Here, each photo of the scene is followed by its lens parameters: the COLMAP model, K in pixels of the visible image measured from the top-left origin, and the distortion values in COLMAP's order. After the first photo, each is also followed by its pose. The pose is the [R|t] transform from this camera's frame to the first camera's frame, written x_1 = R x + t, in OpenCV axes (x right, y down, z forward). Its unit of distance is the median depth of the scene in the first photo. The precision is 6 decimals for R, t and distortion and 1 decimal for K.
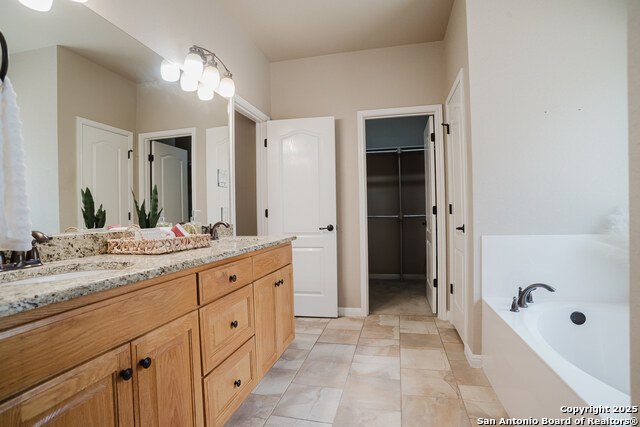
lens RADIAL K [[324.9, 0, 316.2], [0, 324.9, 218.2], [0, 0, 1]] dist [-0.100875, 0.046512]
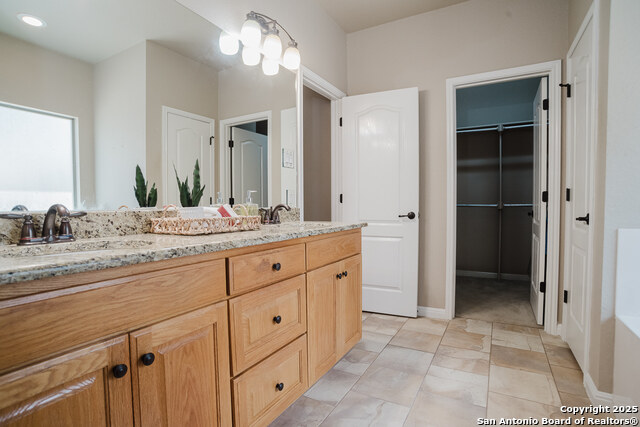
lens RADIAL K [[324.9, 0, 316.2], [0, 324.9, 218.2], [0, 0, 1]] dist [-0.100875, 0.046512]
pose [[0.960729, 0.025039, -0.276357, 0.055483], [-0.016600, 0.999323, 0.032834, 0.018809], [0.276992, -0.026957, 0.960494, 0.140113]]
